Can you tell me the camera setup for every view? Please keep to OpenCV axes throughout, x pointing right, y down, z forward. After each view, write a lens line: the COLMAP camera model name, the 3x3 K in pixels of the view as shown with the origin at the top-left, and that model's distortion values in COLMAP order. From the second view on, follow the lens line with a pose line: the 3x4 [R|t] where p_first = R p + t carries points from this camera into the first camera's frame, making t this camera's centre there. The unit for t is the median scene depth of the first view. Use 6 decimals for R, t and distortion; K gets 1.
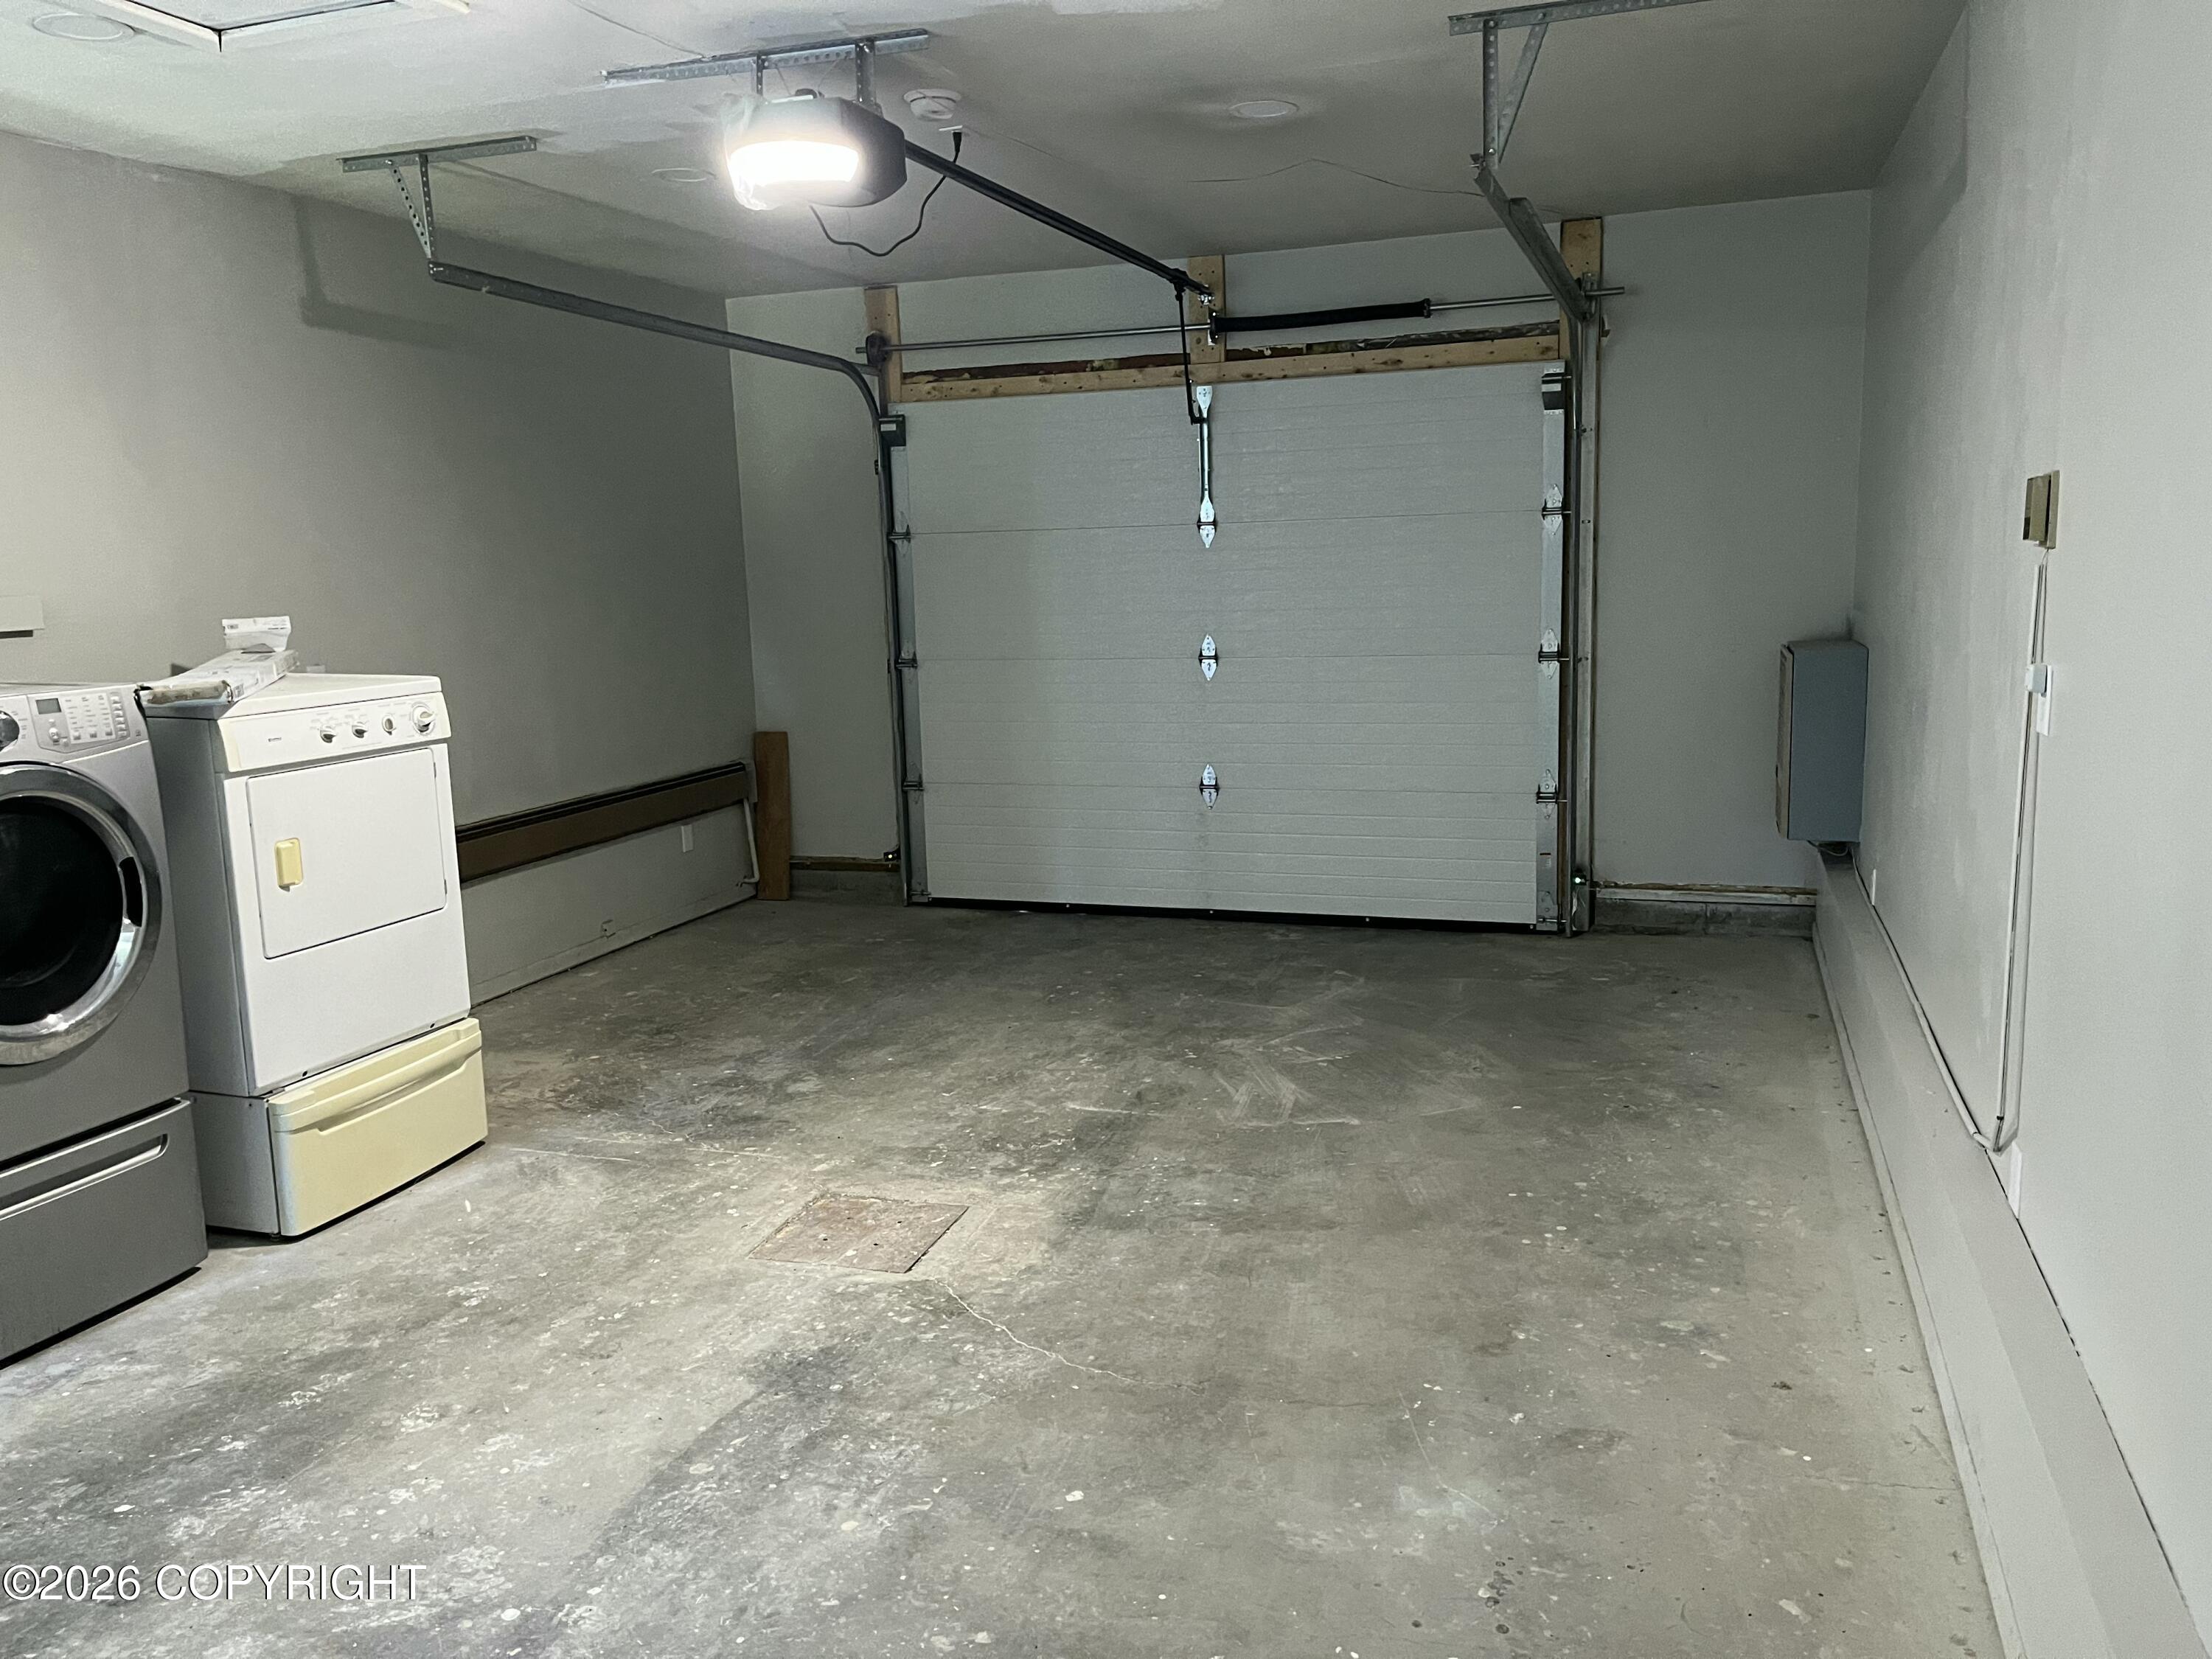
lens RADIAL K [[1668.7, 0, 1104.4], [0, 1668.7, 825.2], [0, 0, 1]] dist [0.082419, -0.107155]
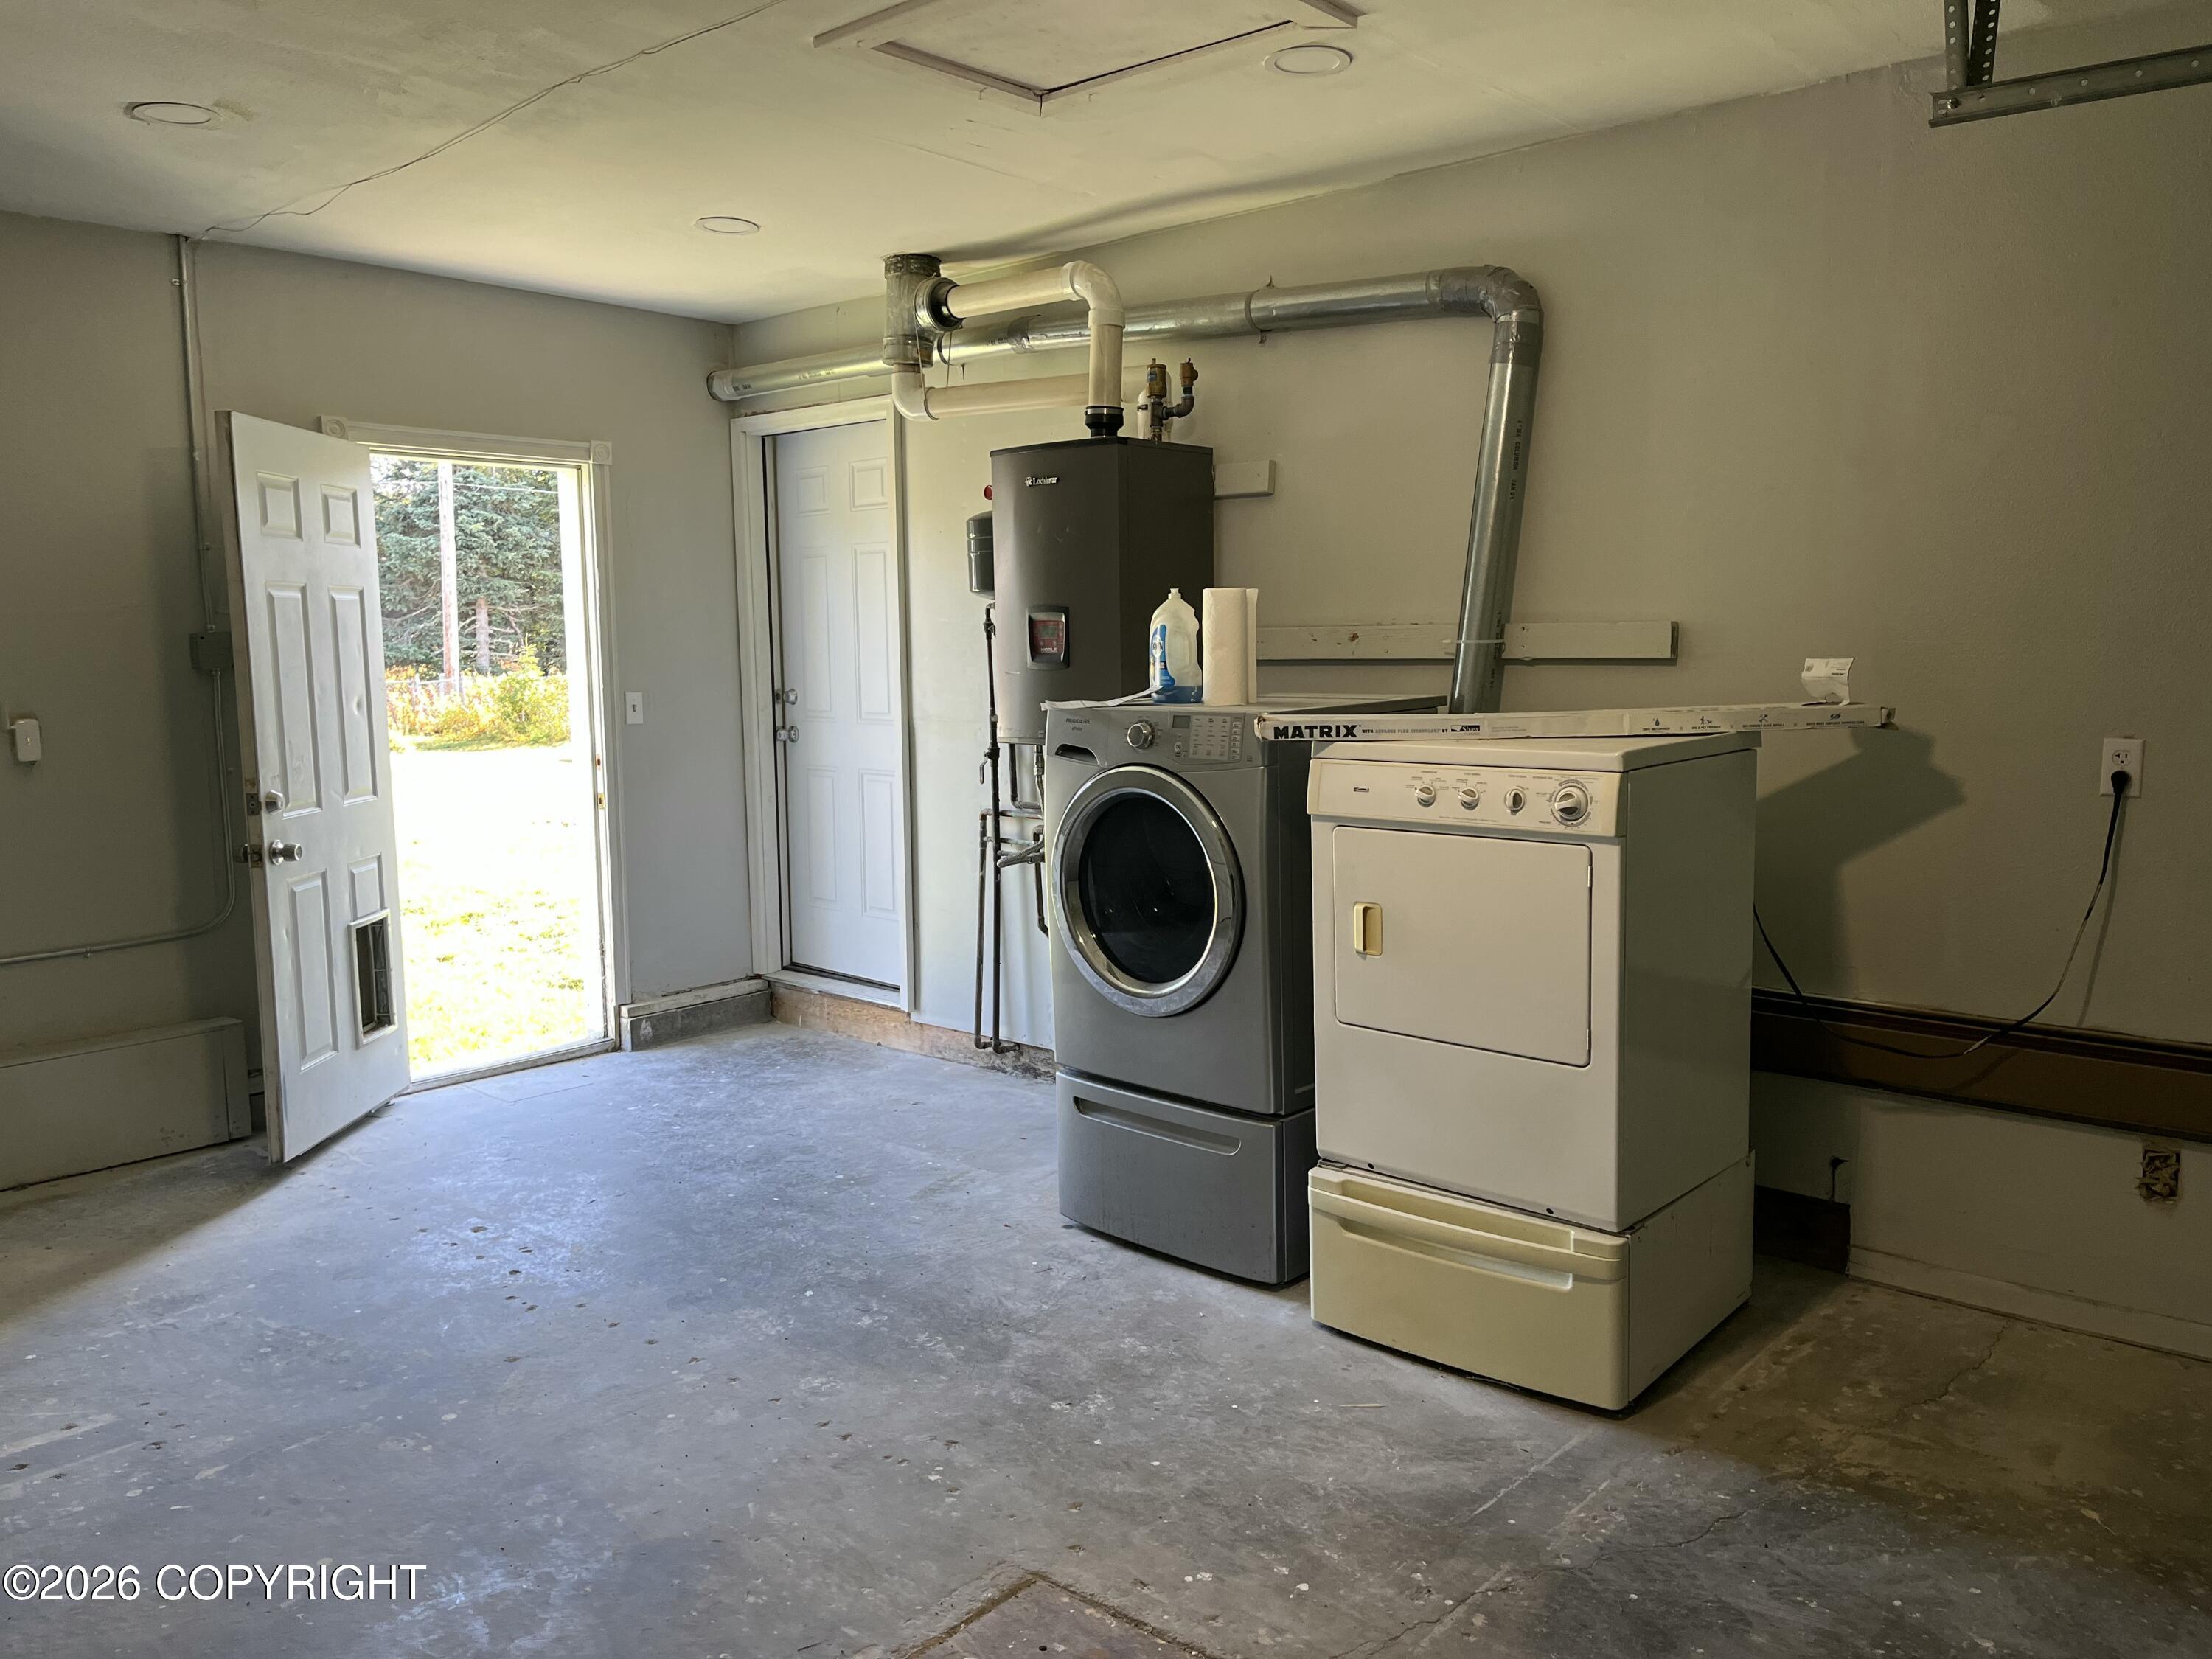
lens RADIAL K [[1668.7, 0, 1104.1], [0, 1668.7, 822.4], [0, 0, 1]] dist [0.082419, -0.107155]
pose [[-0.399854, 0.134126, -0.906712, 0.346648], [-0.118249, 0.973420, 0.196141, -0.179132], [0.908919, 0.185645, -0.373366, 1.127600]]
